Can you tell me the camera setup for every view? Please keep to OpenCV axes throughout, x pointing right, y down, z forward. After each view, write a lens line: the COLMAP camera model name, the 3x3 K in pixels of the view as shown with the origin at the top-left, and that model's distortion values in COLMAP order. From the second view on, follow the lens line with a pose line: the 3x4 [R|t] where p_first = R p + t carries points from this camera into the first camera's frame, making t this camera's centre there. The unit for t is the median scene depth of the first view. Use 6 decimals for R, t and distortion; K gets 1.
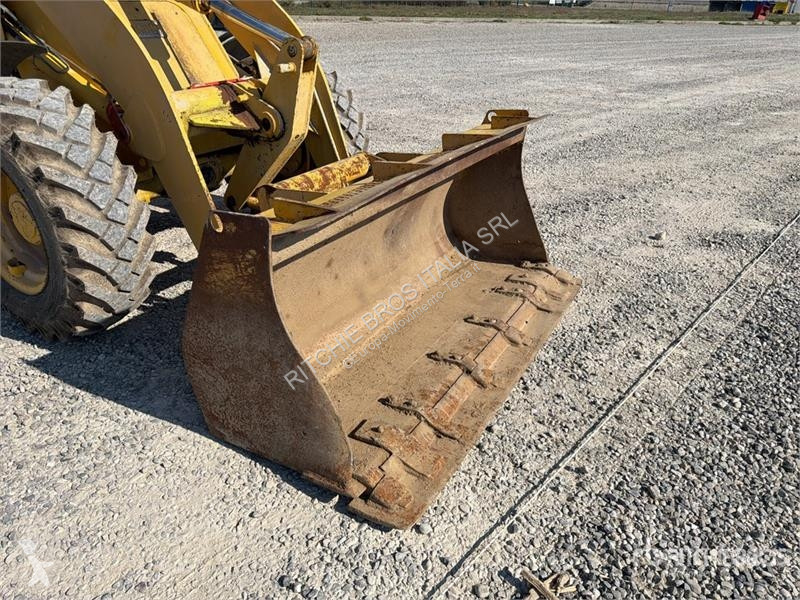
lens RADIAL K [[564.6, 0, 400.0], [0, 564.6, 300.0], [0, 0, 1]] dist [0.069545, -0.087733]
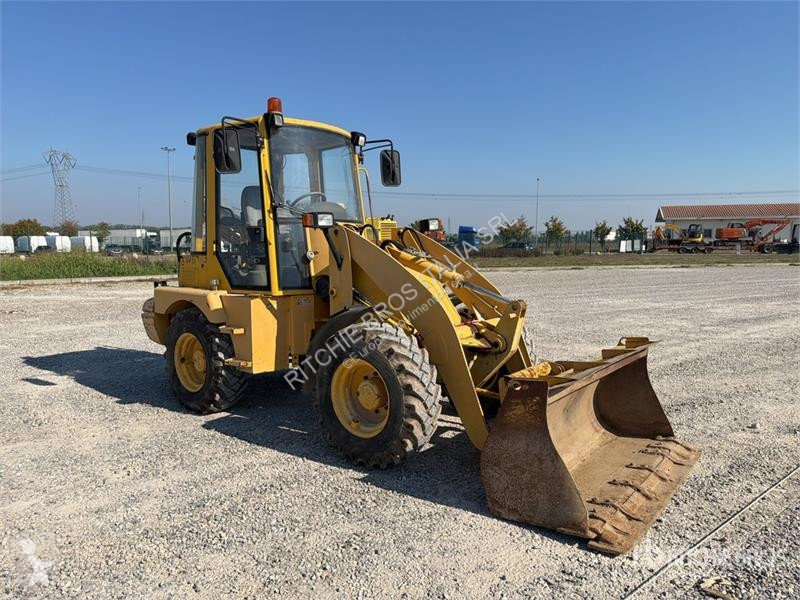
lens RADIAL K [[571.5, 0, 403.8], [0, 571.5, 304.7], [0, 0, 1]] dist [0.068890, -0.096364]
pose [[0.991821, -0.017013, -0.126499, -0.259749], [-0.032513, 0.924709, -0.379283, 0.229217], [0.123428, 0.380294, 0.916593, -0.630810]]
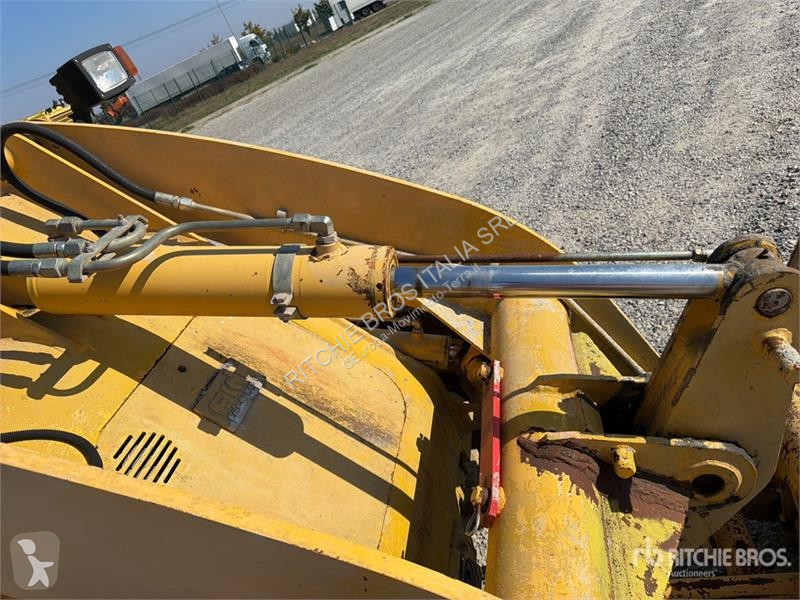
lens RADIAL K [[567.7, 0, 400.0], [0, 567.7, 300.0], [0, 0, 1]] dist [0.063381, -0.097458]
pose [[0.849257, -0.509698, 0.137736, -0.352278], [0.517530, 0.855269, -0.026043, -0.450118], [-0.104528, 0.093400, 0.990126, 0.565021]]
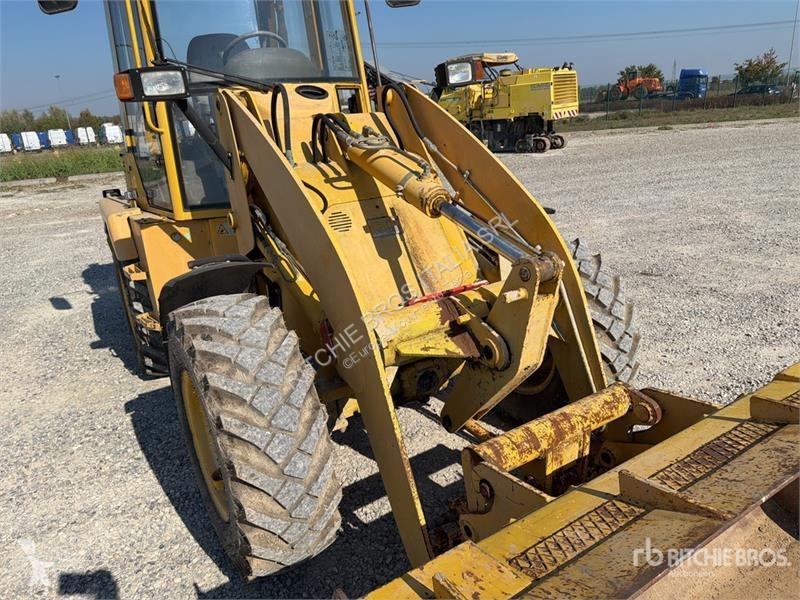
lens RADIAL K [[571.5, 0, 403.8], [0, 571.5, 304.7], [0, 0, 1]] dist [0.068890, -0.096364]
pose [[0.891280, 0.056634, -0.449903, 0.011778], [-0.129504, 0.982638, -0.132858, -0.226316], [0.434568, 0.176678, 0.883140, 0.213336]]
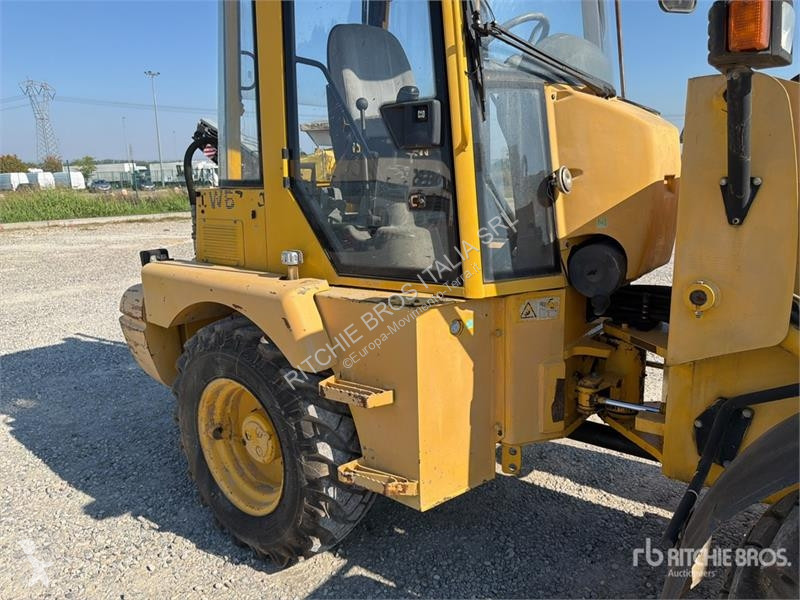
lens RADIAL K [[571.5, 0, 403.8], [0, 571.5, 304.7], [0, 0, 1]] dist [0.068890, -0.096364]
pose [[0.991890, -0.022769, -0.125046, -0.903243], [-0.011741, 0.963203, -0.268518, -0.299103], [0.126558, 0.267809, 0.955124, 0.359862]]
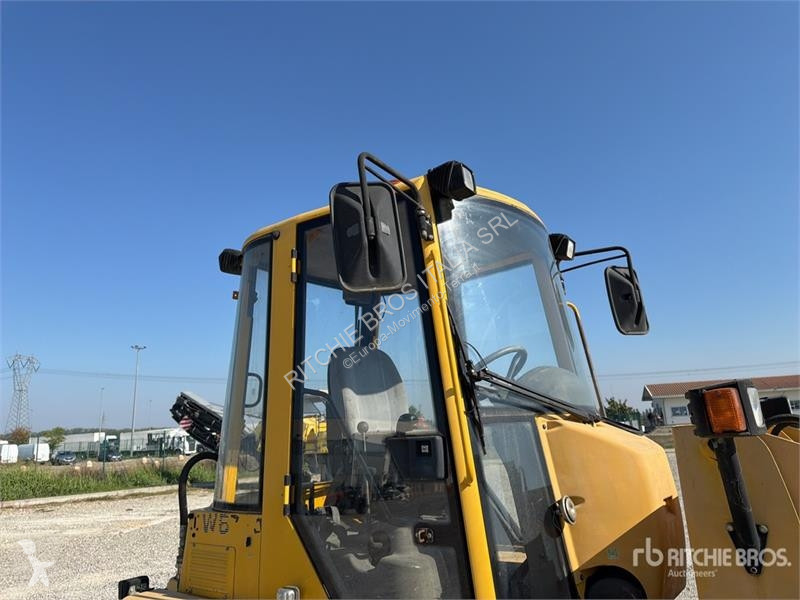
lens RADIAL K [[572.4, 0, 397.5], [0, 572.4, 298.7], [0, 0, 1]] dist [0.029672, -0.033350]
pose [[0.993862, -0.091311, -0.062448, -0.933175], [0.027024, 0.747812, -0.663361, -0.362256], [0.107272, 0.657602, 0.745689, 0.294012]]
